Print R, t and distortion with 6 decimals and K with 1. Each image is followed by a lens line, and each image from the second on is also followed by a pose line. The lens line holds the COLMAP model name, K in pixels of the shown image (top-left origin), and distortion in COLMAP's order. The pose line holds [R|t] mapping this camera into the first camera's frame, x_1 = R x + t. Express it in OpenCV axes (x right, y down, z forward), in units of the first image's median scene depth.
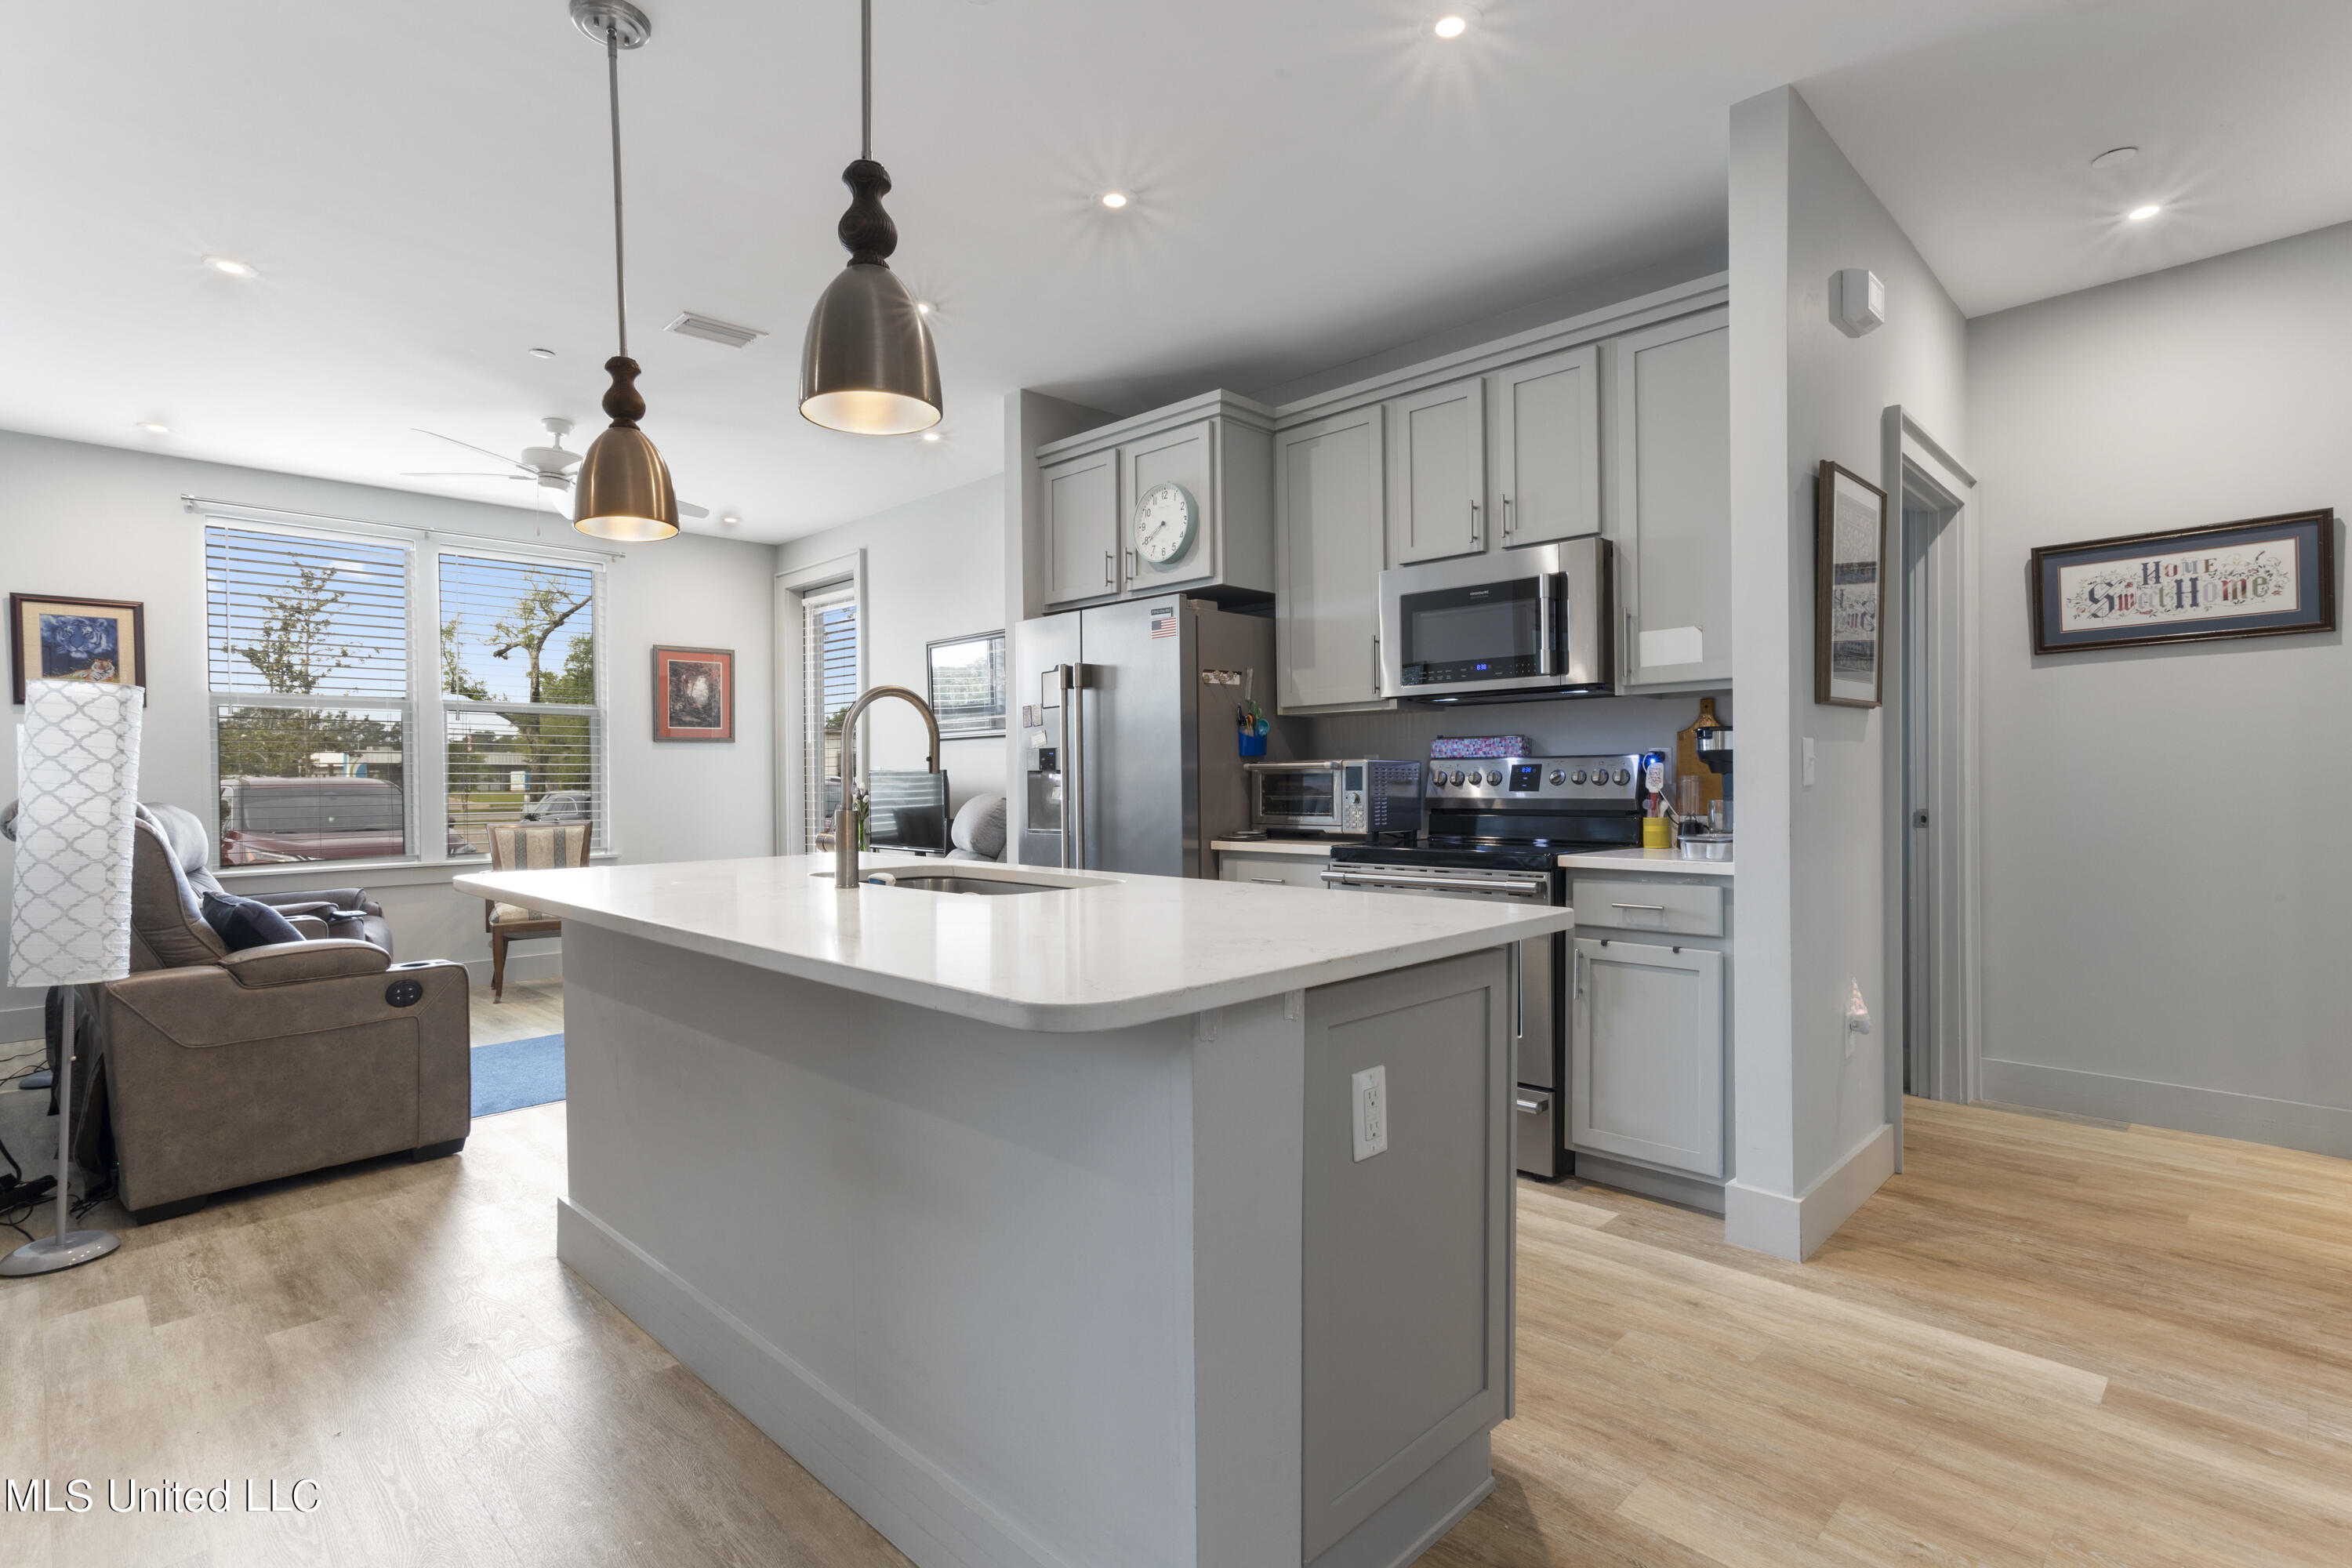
lens RADIAL K [[1158.1, 0, 1172.3], [0, 1158.1, 796.3], [0, 0, 1]] dist [-0.026352, 0.022966]
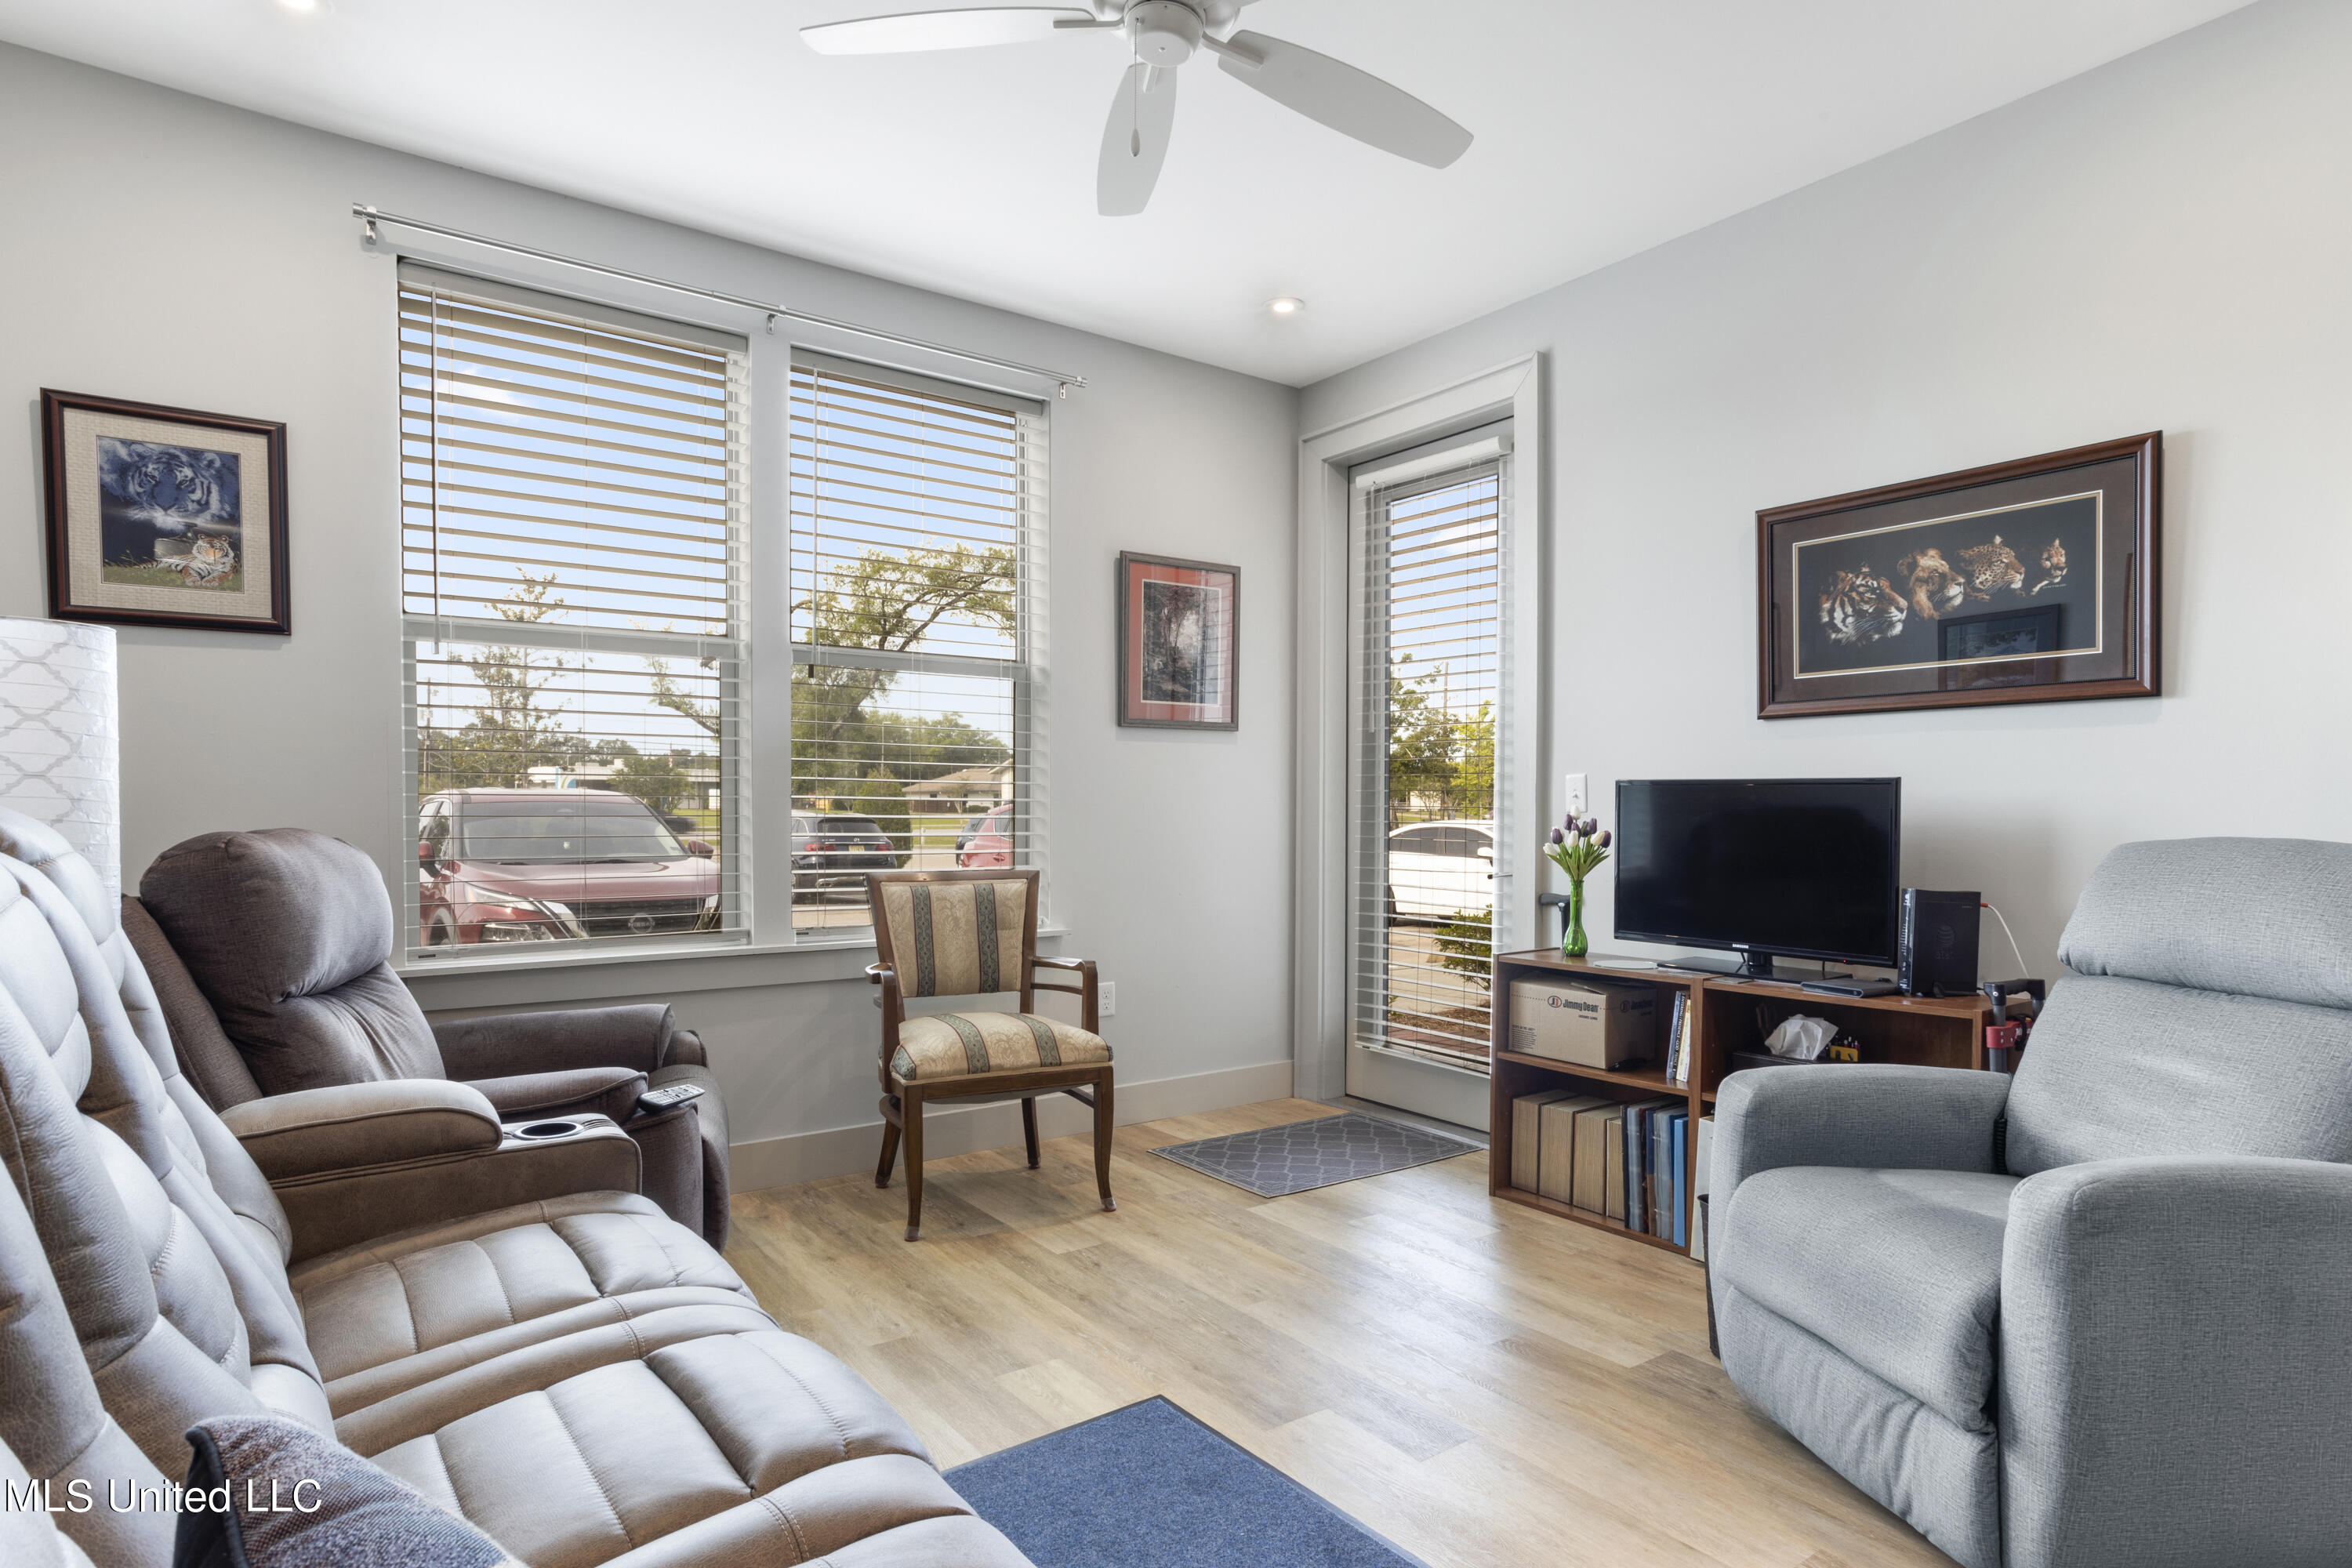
lens RADIAL K [[1260.8, 0, 1157.9], [0, 1260.8, 816.8], [0, 0, 1]] dist [0.000011, 0.010214]
pose [[0.984203, 0.013306, -0.176541, -0.679353], [-0.014073, 0.999896, -0.003095, -0.003886], [0.176481, 0.005530, 0.984288, 0.845743]]
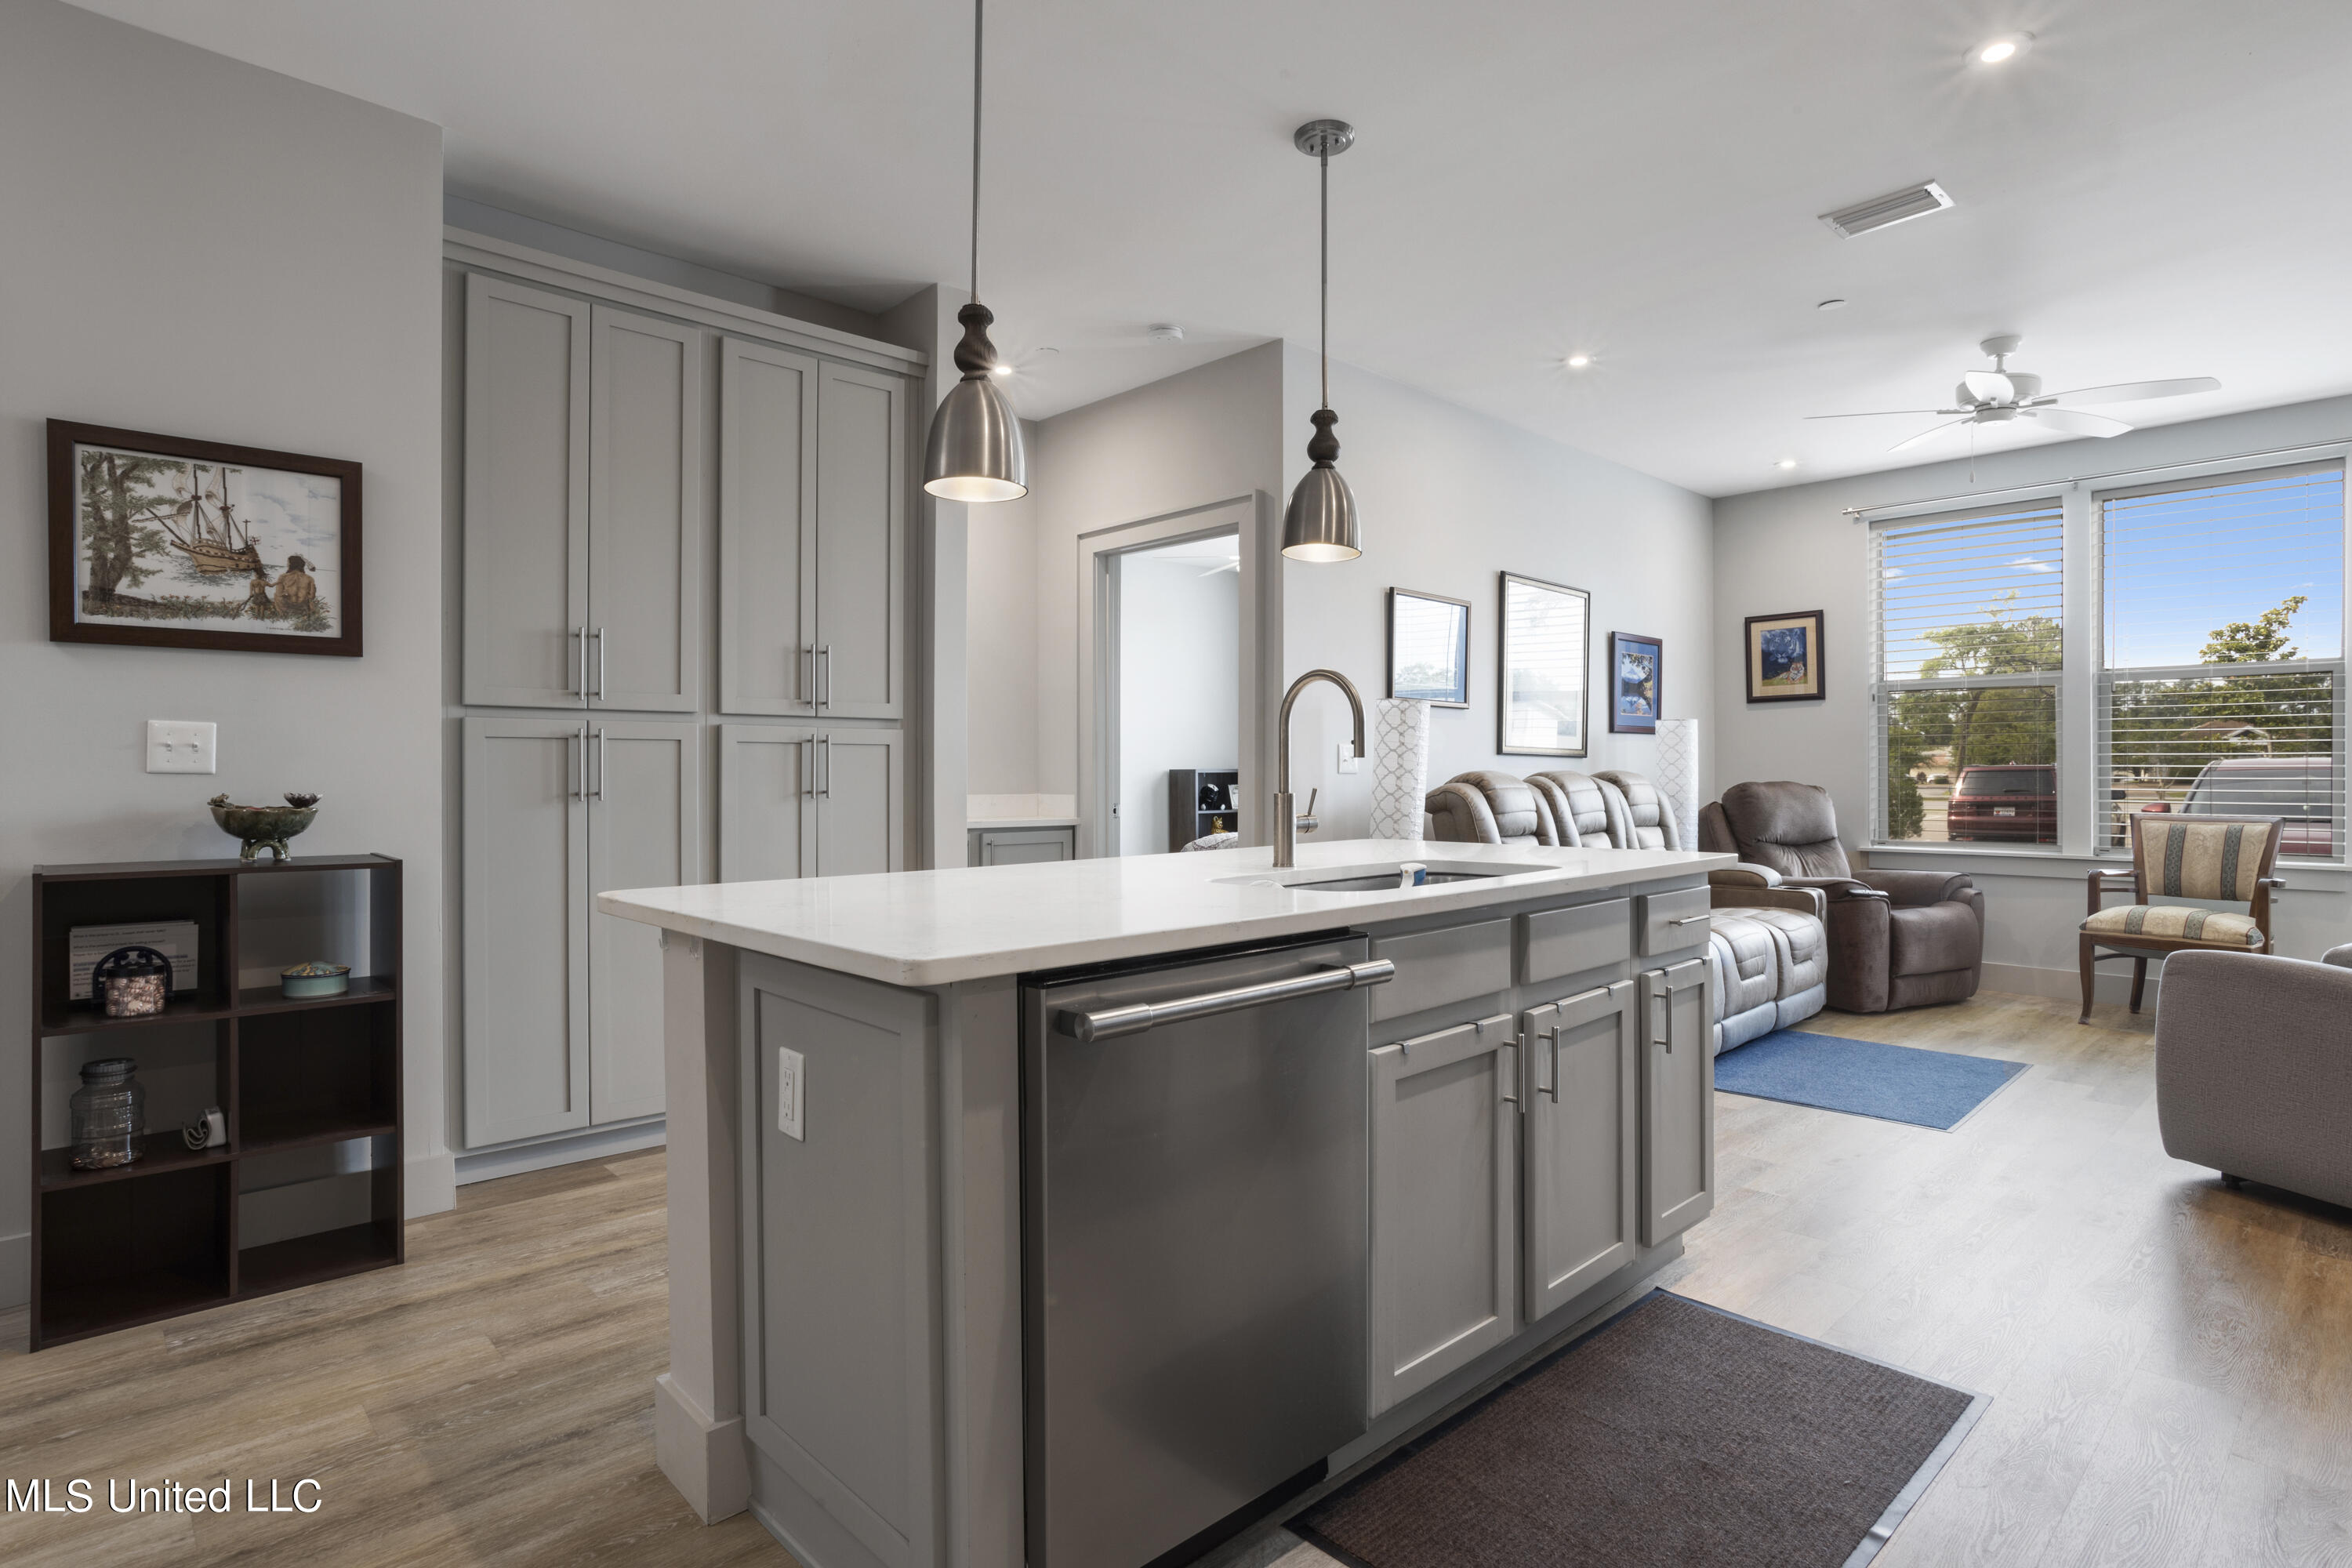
lens RADIAL K [[1260.8, 0, 1198.1], [0, 1260.8, 781.1], [0, 0, 1]] dist [0.000011, 0.010214]
pose [[-0.012123, 0.011884, -0.999856, 0.618150], [-0.012651, 0.999848, 0.012037, -0.003975], [0.999846, 0.012795, -0.011971, 0.617594]]
